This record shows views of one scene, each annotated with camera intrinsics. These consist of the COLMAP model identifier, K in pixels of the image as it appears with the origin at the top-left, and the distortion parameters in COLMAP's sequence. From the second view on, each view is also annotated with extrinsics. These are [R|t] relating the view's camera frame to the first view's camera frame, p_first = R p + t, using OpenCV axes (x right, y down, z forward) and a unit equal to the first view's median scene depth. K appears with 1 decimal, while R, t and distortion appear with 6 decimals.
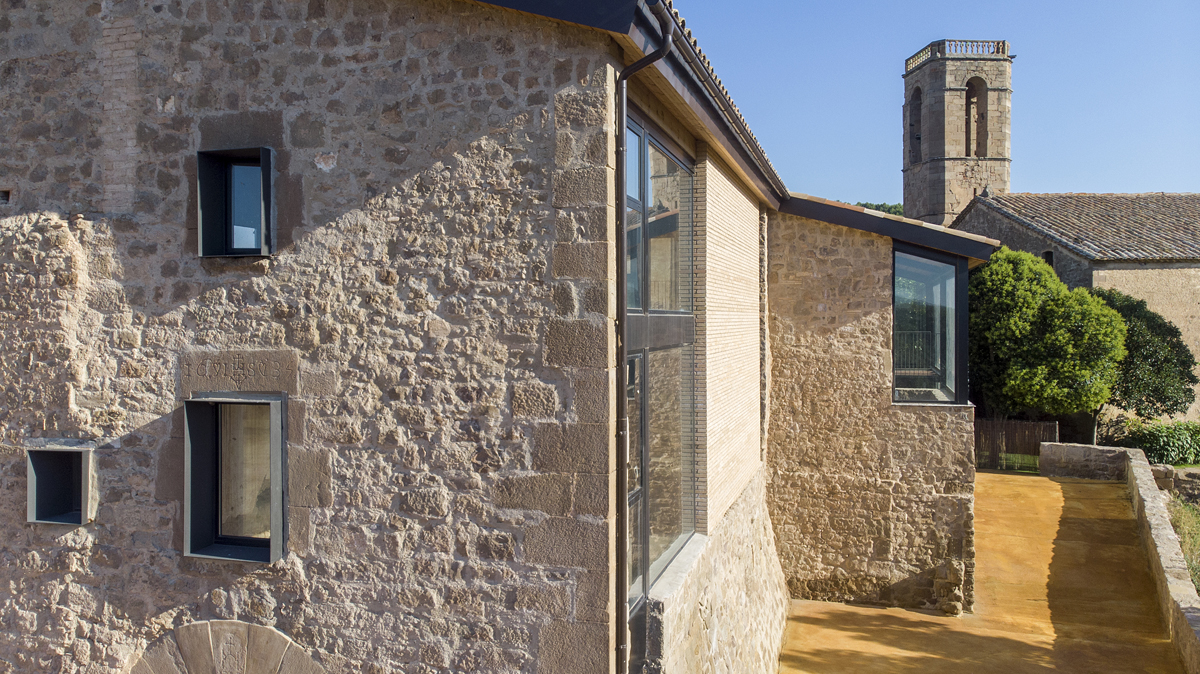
lens RADIAL K [[928.4, 0, 600.0], [0, 928.4, 337.0], [0, 0, 1]] dist [0.050334, -0.004104]
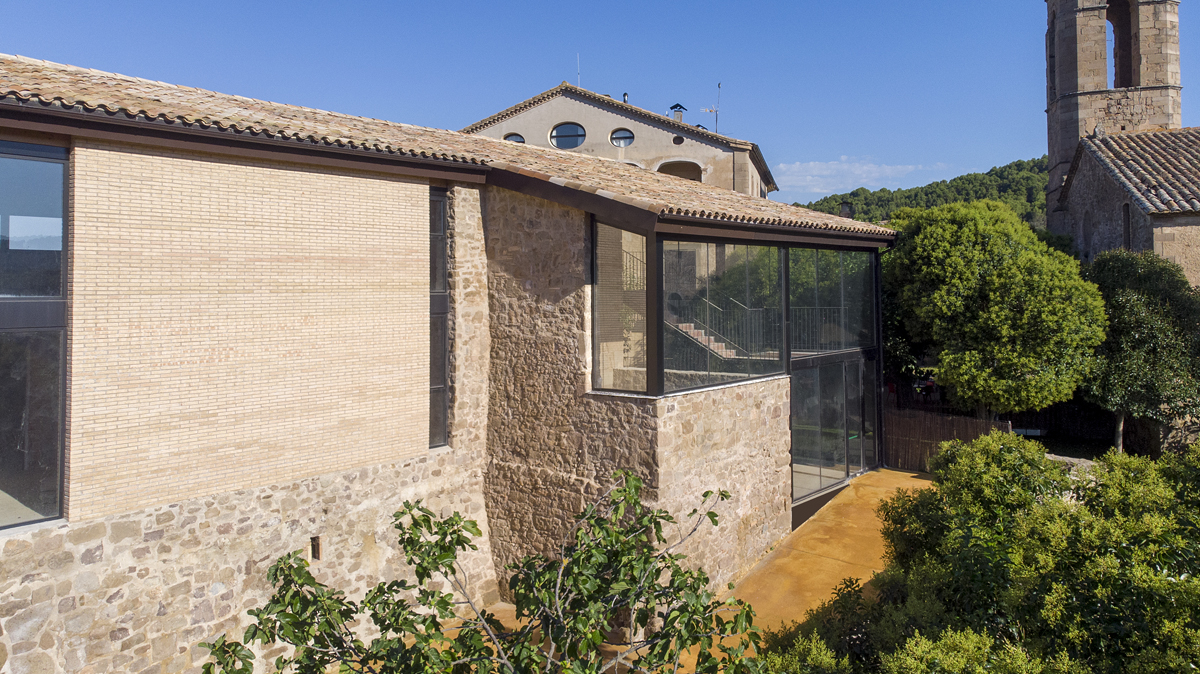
lens RADIAL K [[907.9, 0, 598.7], [0, 907.9, 265.7], [0, 0, 1]] dist [0.077033, -0.001402]
pose [[0.921117, -0.014227, -0.389027, 0.653603], [-0.000803, 0.999260, -0.038446, -0.015687], [0.389286, 0.035726, 0.920424, 0.193969]]
